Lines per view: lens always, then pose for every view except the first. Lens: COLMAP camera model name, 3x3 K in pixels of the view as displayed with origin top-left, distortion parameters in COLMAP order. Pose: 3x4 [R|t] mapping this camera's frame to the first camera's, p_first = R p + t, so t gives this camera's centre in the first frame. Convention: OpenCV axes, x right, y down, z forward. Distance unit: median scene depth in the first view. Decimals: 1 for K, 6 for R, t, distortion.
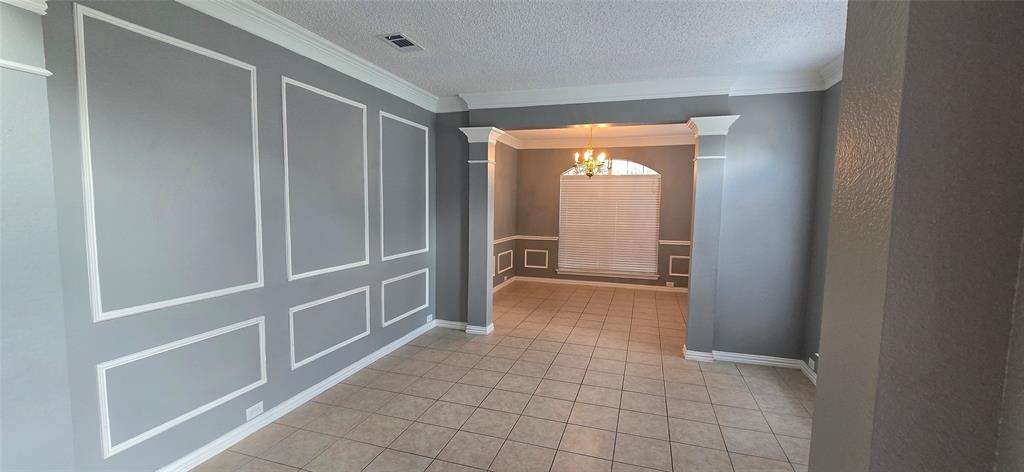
lens RADIAL K [[420.9, 0, 509.6], [0, 420.9, 235.4], [0, 0, 1]] dist [0.003059, -0.001651]
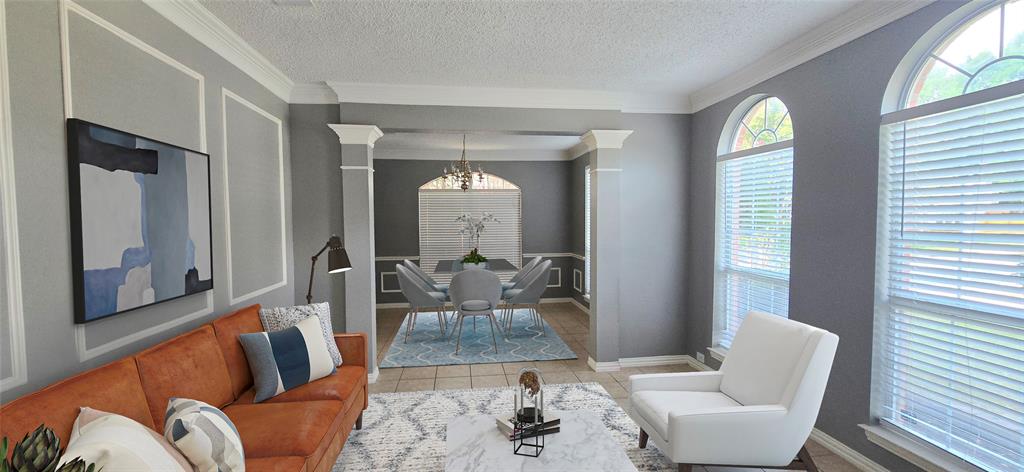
lens RADIAL K [[420.9, 0, 512.0], [0, 420.9, 237.3], [0, 0, 1]] dist [0.003059, -0.001651]
pose [[0.903789, -0.037218, 0.426357, -0.151836], [0.052922, 0.998285, -0.025040, -0.007191], [-0.424694, 0.045195, 0.904208, 0.153561]]
